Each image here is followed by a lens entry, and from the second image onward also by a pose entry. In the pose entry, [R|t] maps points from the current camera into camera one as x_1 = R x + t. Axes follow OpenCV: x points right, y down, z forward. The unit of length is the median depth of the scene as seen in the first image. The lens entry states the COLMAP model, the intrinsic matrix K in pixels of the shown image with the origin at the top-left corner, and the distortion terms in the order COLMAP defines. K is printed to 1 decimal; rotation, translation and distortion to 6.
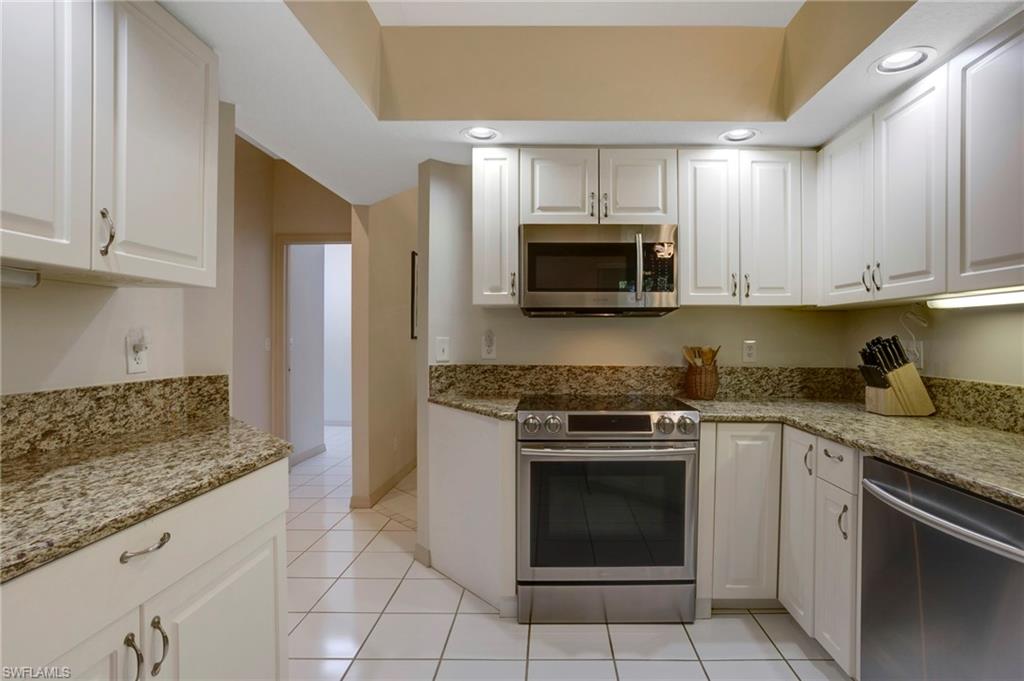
lens RADIAL K [[515.0, 0, 546.7], [0, 515.0, 341.7], [0, 0, 1]] dist [0.000256, 0.000514]
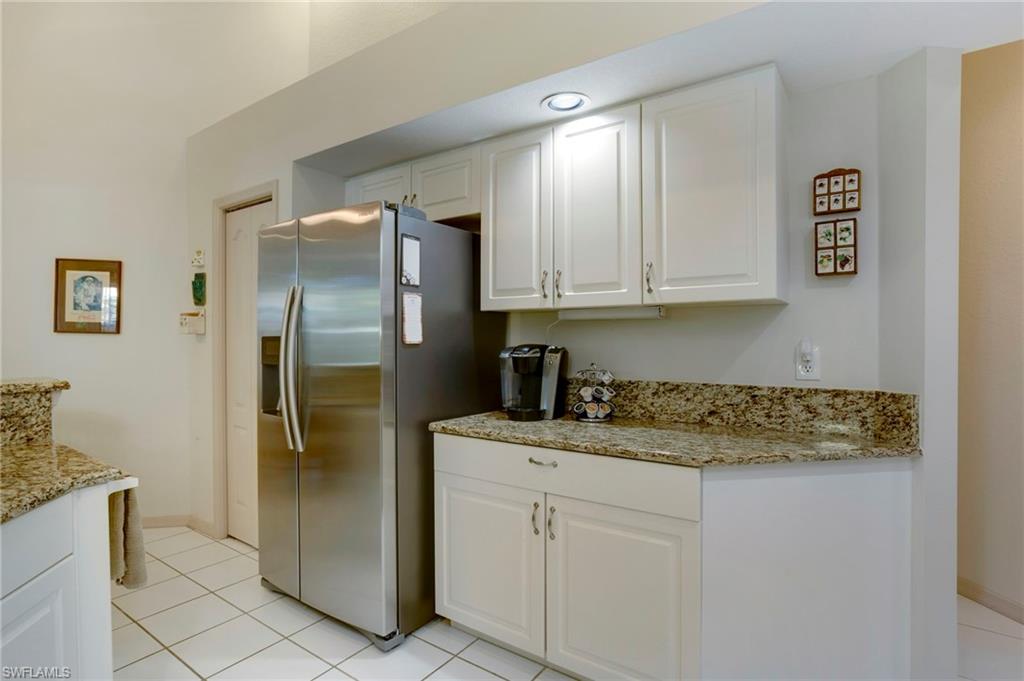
lens RADIAL K [[483.7, 0, 497.1], [0, 483.7, 342.2], [0, 0, 1]] dist [-0.004355, 0.000450]
pose [[-0.564667, -0.002887, -0.825314, 0.371207], [-0.006662, 0.999977, 0.001061, -0.014231], [0.825292, 0.006098, -0.564673, 0.932296]]
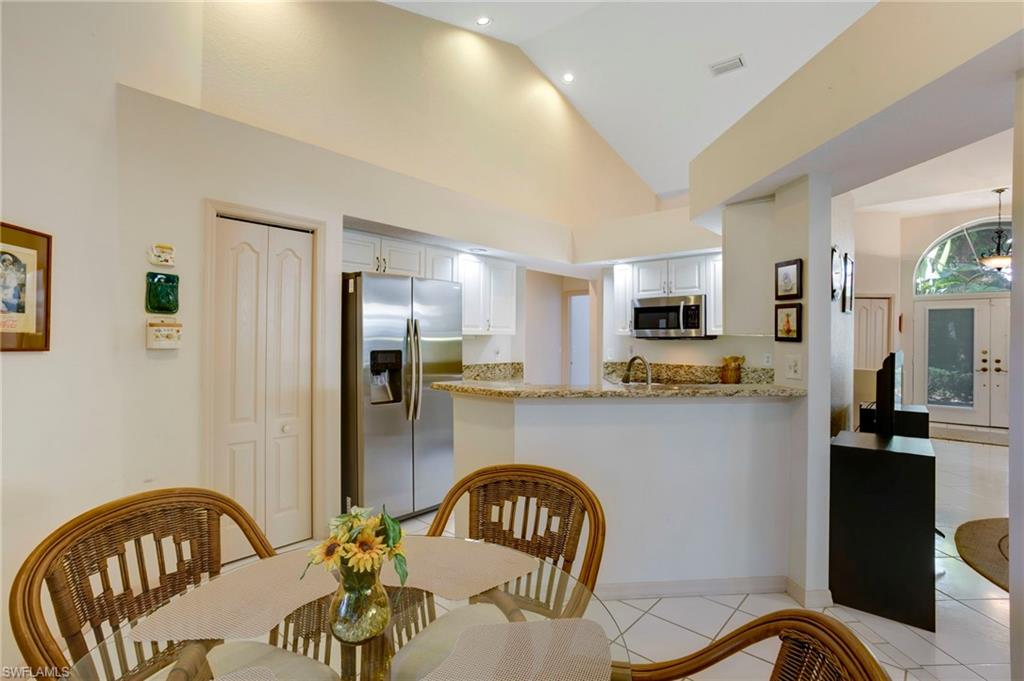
lens RADIAL K [[483.7, 0, 497.1], [0, 483.7, 342.2], [0, 0, 1]] dist [-0.004355, 0.000450]
pose [[0.742237, 0.003840, -0.670126, 1.137083], [-0.003354, 0.999992, 0.002015, -0.055892], [0.670129, 0.000752, 0.742245, -1.156615]]
